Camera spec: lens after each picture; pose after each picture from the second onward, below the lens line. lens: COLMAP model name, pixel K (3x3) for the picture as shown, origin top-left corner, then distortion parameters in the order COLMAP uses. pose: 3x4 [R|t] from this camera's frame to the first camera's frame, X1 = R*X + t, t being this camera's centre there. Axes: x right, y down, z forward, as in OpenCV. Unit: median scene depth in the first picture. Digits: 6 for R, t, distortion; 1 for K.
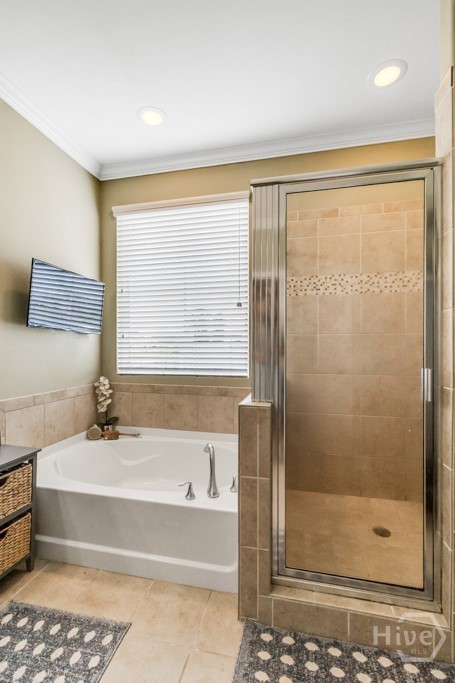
lens RADIAL K [[313.9, 0, 224.4], [0, 313.9, 350.5], [0, 0, 1]] dist [0.001313, 0.000388]
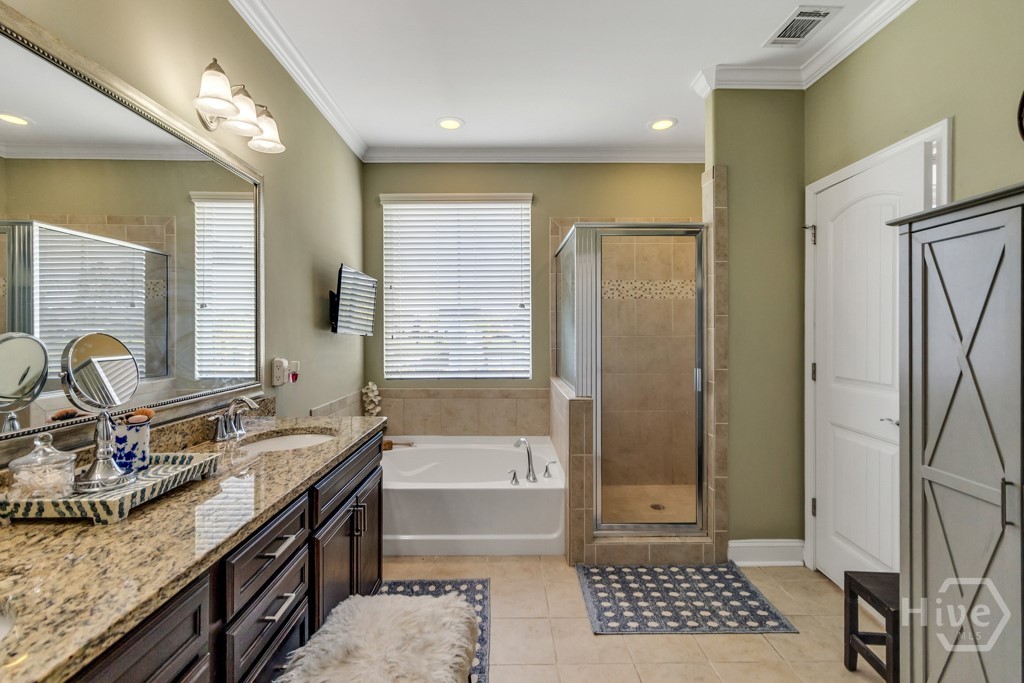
lens RADIAL K [[470.6, 0, 505.1], [0, 470.6, 341.8], [0, 0, 1]] dist [0.001313, 0.000388]
pose [[0.971369, -0.008040, 0.237439, -0.359780], [0.006344, 0.999949, 0.007907, -0.044193], [-0.237490, -0.006174, 0.971370, -0.438749]]
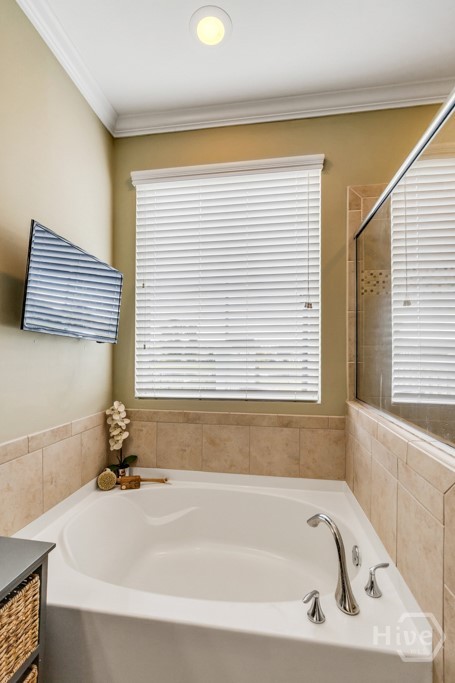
lens RADIAL K [[313.9, 0, 221.5], [0, 313.9, 357.2], [0, 0, 1]] dist [0.001313, 0.000388]
pose [[0.997040, 0.003188, 0.076816, -0.216898], [-0.002369, 0.999939, -0.010749, -0.013657], [-0.076846, 0.010535, 0.996987, 0.268909]]
